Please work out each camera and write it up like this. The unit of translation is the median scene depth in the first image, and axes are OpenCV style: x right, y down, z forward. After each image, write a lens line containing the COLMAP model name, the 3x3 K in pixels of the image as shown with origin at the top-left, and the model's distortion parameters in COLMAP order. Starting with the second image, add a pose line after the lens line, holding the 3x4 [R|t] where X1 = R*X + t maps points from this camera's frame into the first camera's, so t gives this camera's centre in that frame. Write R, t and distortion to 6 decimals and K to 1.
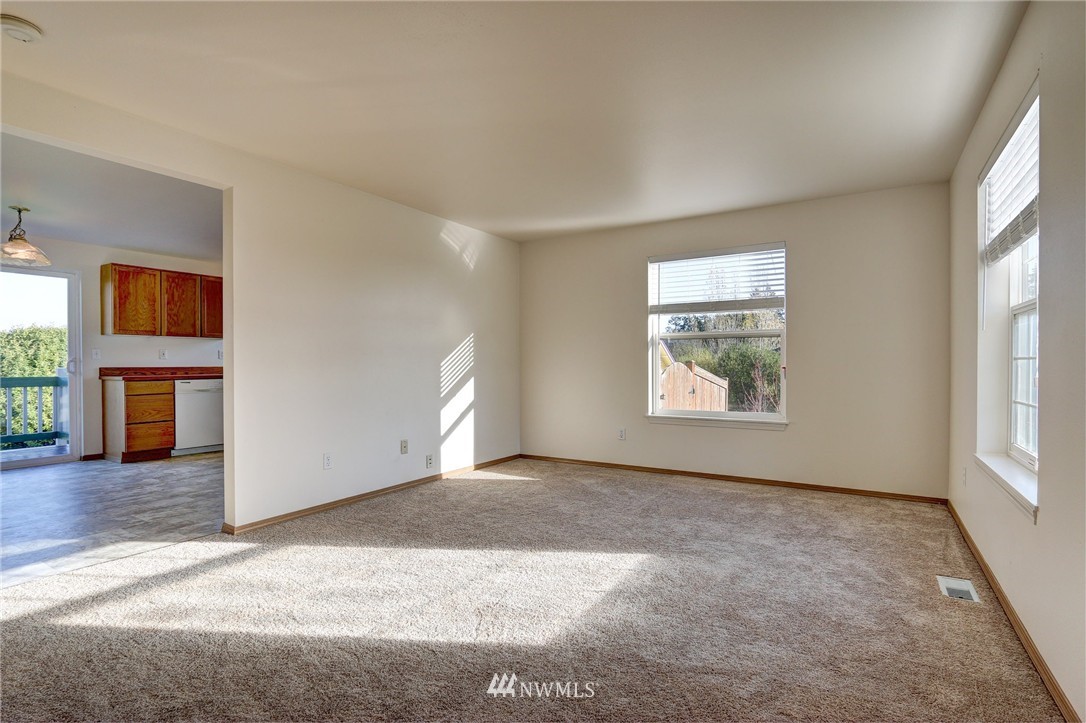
lens RADIAL K [[522.1, 0, 542.3], [0, 522.1, 373.1], [0, 0, 1]] dist [-0.019733, -0.000242]
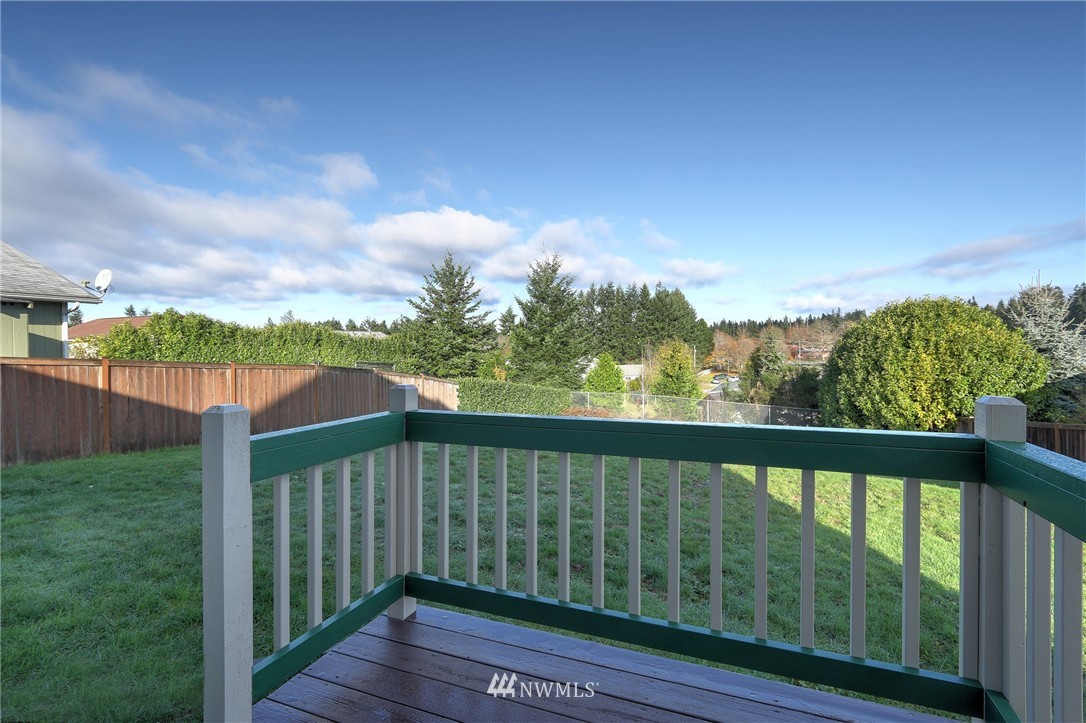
lens RADIAL K [[527.0, 0, 538.9], [0, 527.0, 342.4], [0, 0, 1]] dist [-0.018575, -0.000026]
pose [[0.170746, -0.003192, -0.985310, -0.240312], [-0.008982, 0.999948, -0.004796, -0.011200], [0.985274, 0.009669, 0.170708, 0.245408]]
